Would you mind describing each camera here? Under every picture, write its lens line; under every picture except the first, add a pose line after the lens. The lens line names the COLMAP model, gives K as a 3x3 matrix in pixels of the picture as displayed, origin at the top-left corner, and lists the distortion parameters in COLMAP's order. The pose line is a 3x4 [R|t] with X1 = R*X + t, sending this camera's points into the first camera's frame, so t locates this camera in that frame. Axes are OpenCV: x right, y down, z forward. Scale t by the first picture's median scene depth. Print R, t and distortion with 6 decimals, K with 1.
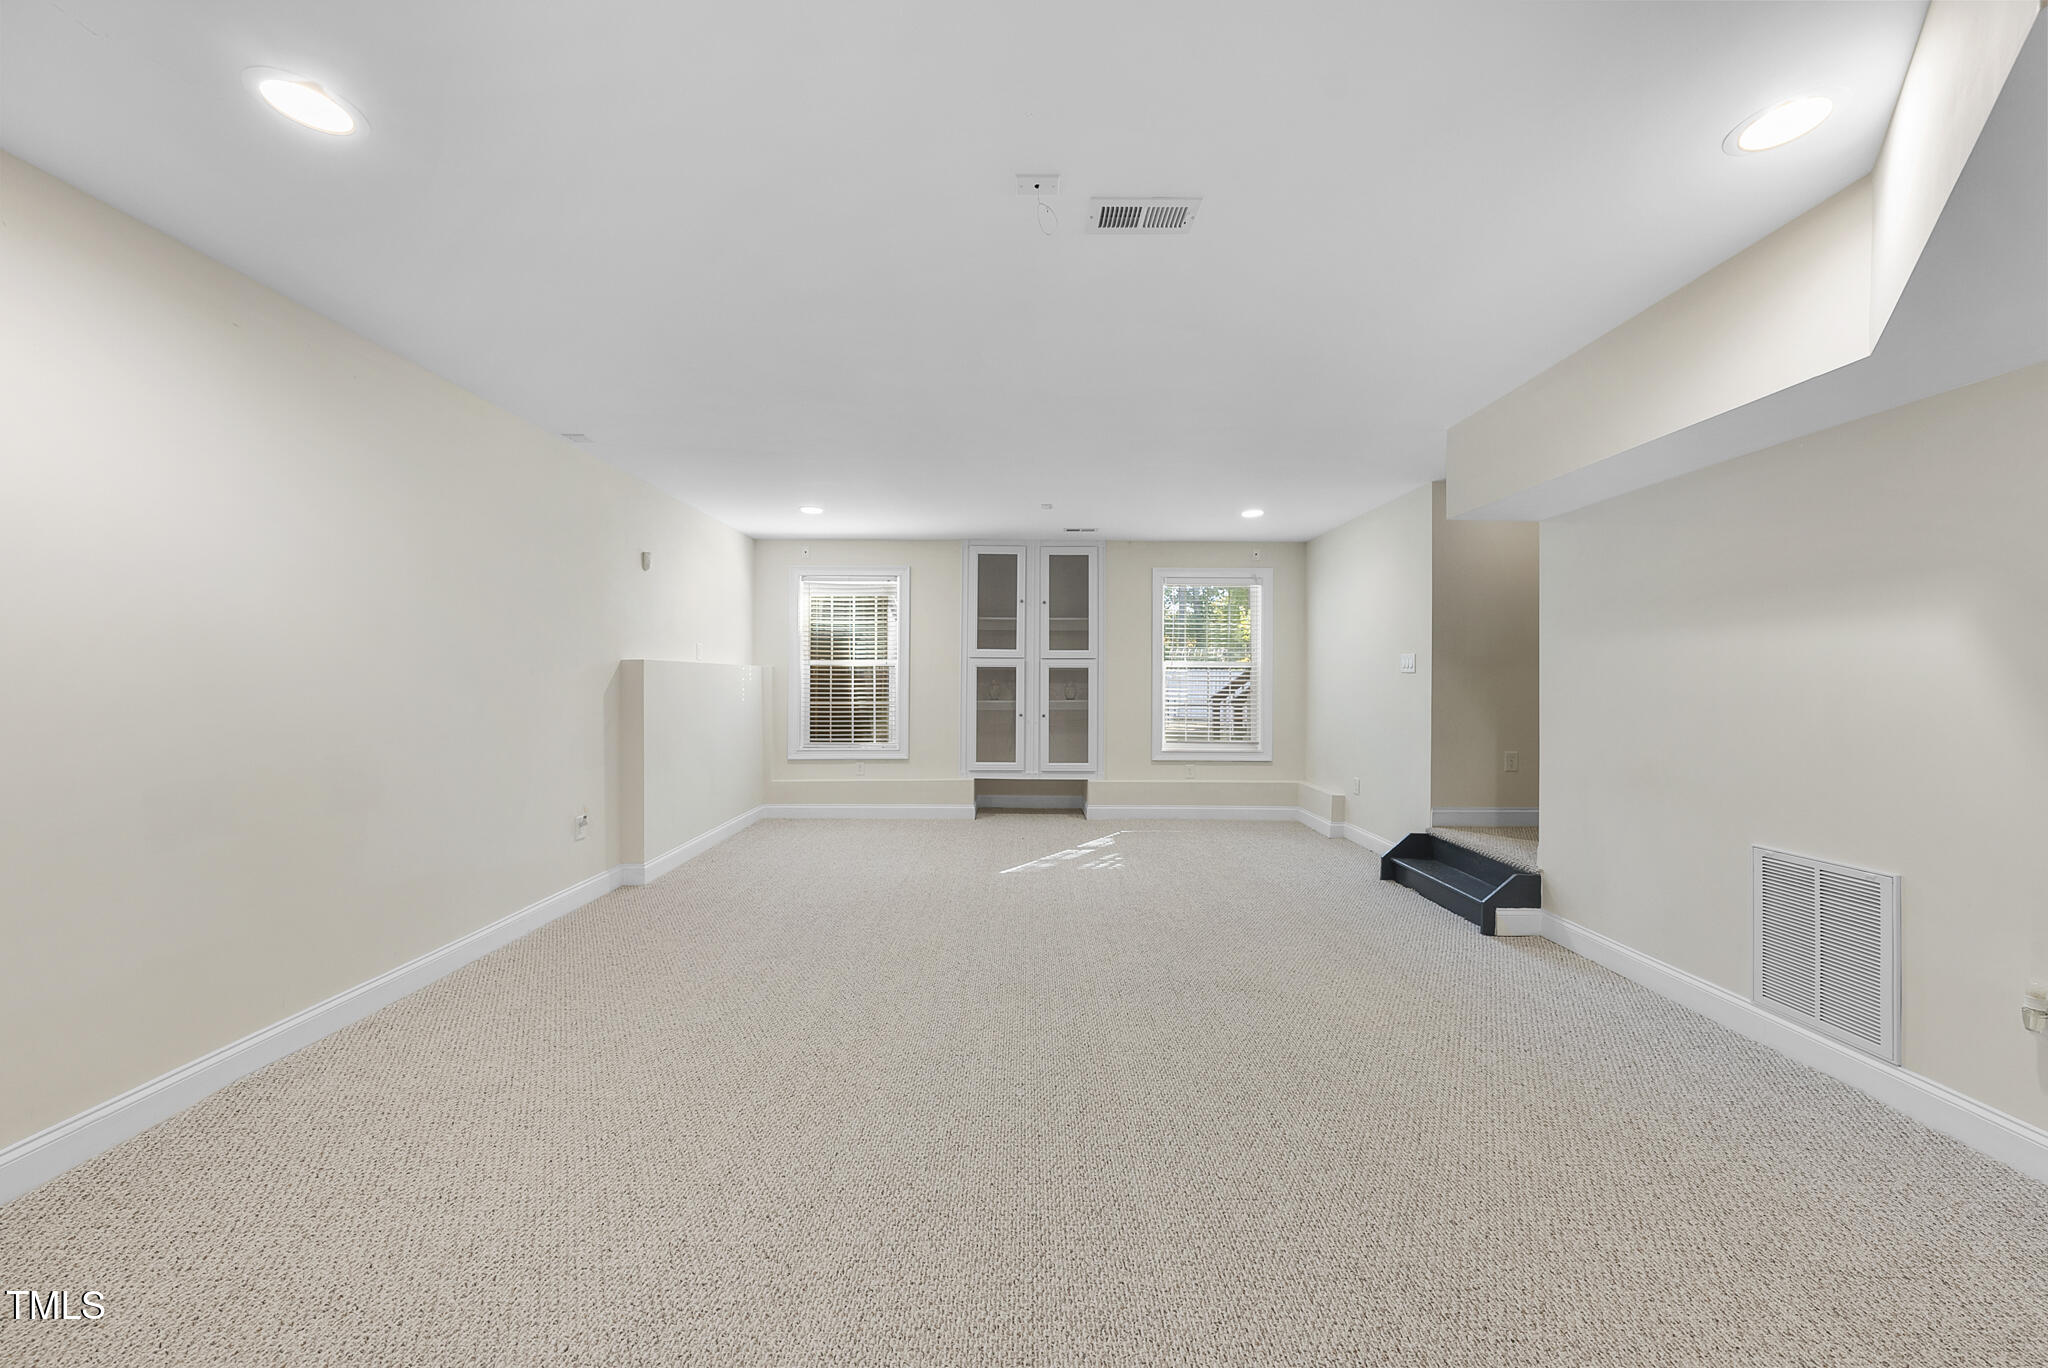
lens RADIAL K [[698.2, 0, 1024.0], [0, 698.2, 684.0], [0, 0, 1]] dist [-0.006867, 0.001303]
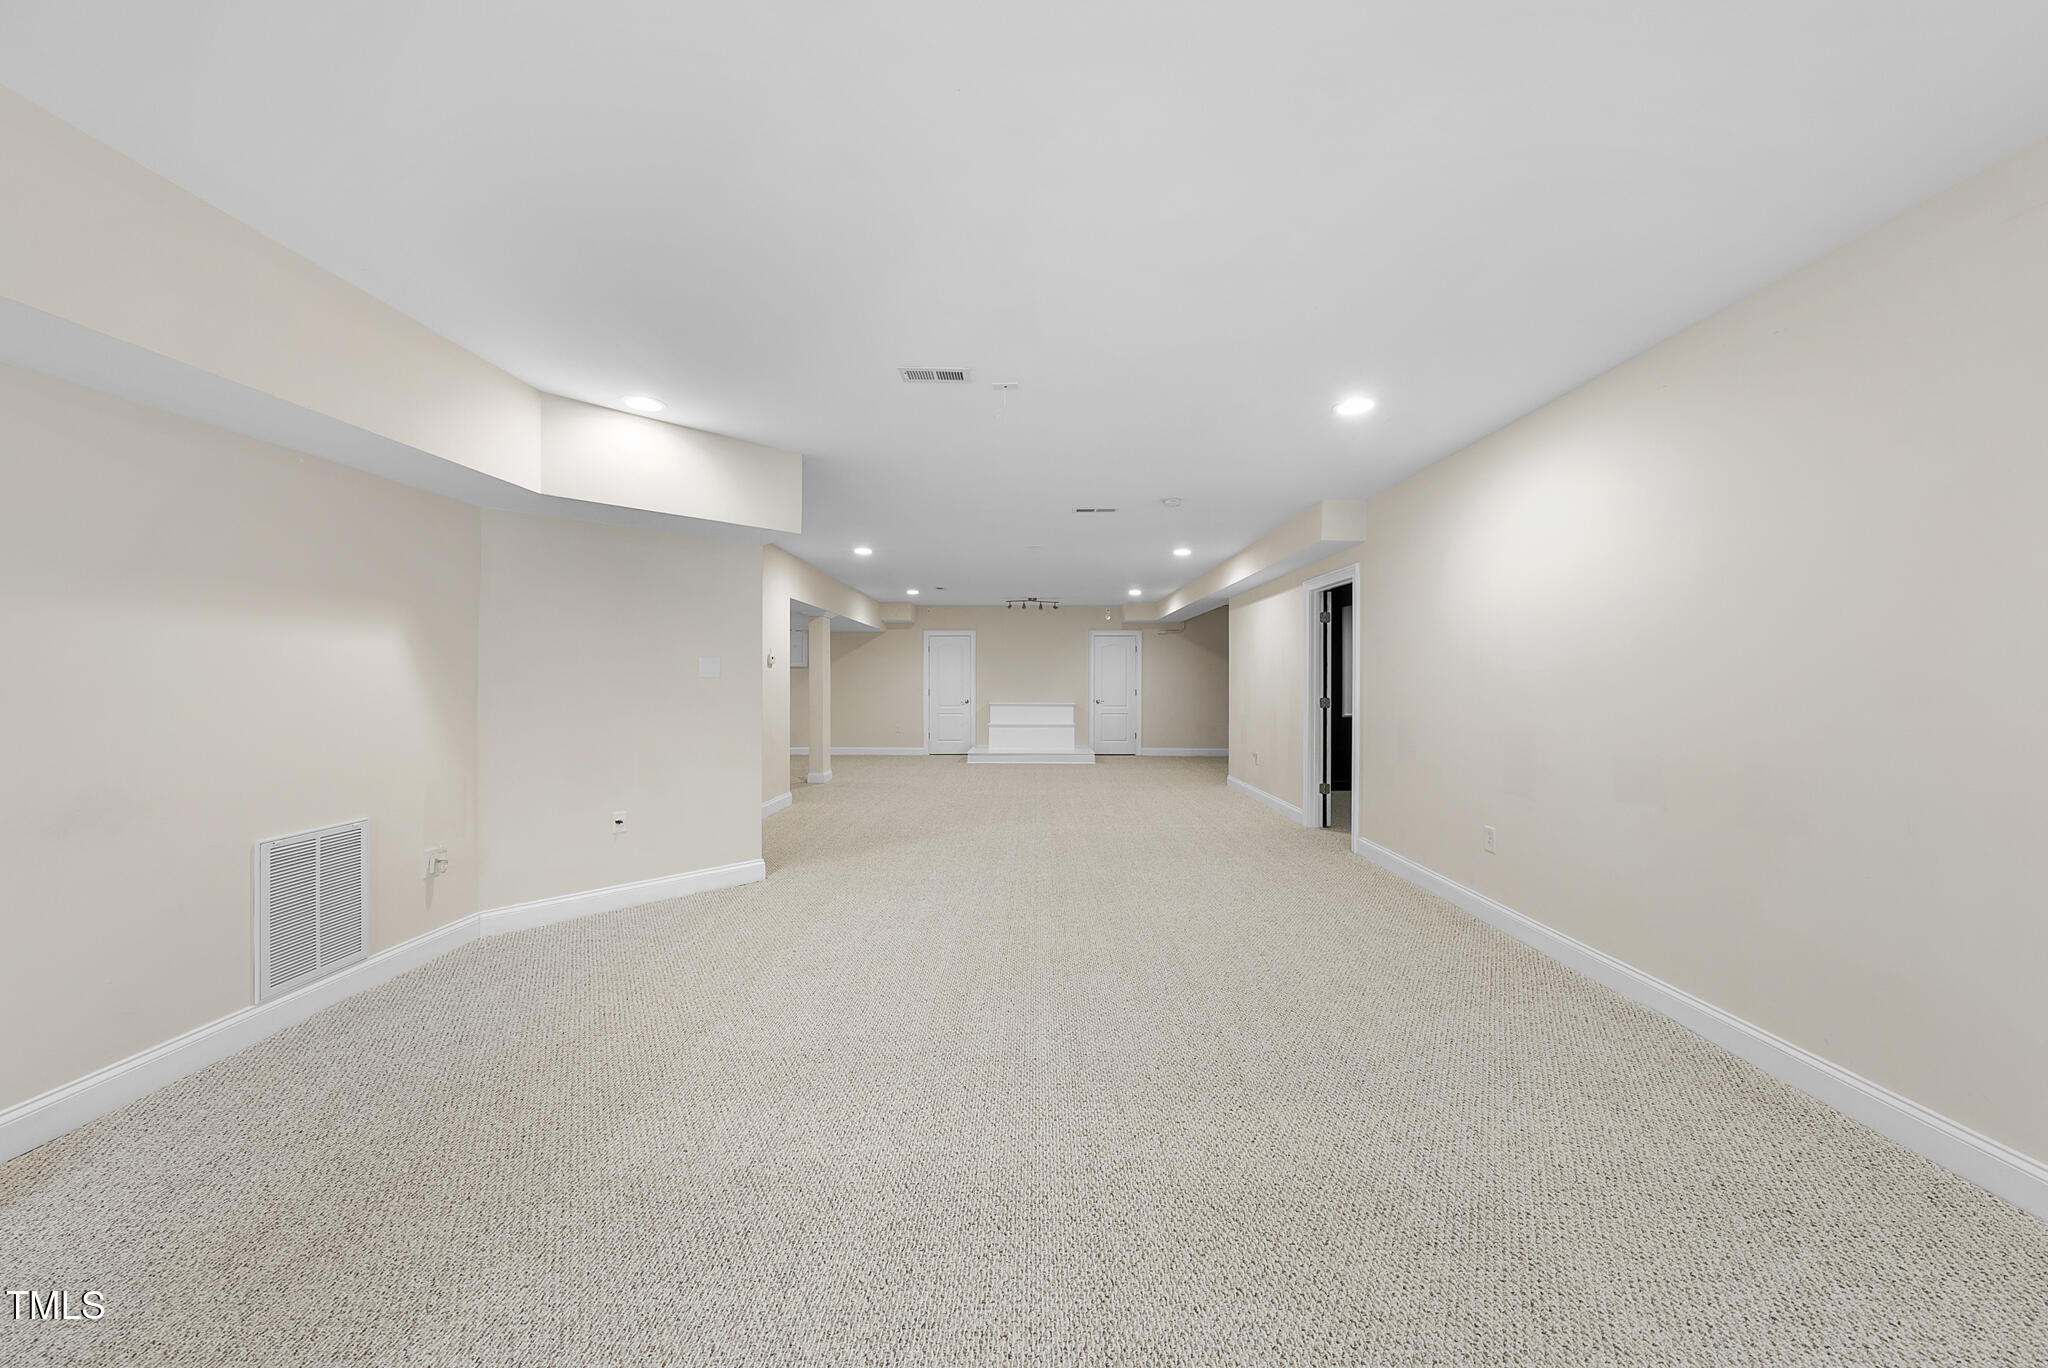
lens RADIAL K [[698.2, 0, 1024.0], [0, 698.2, 684.0], [0, 0, 1]] dist [-0.006867, 0.001303]
pose [[-0.999726, -0.007160, -0.022290, 0.004243], [-0.007269, 0.999962, 0.004836, -0.002186], [0.022254, 0.004996, -0.999740, 2.170649]]
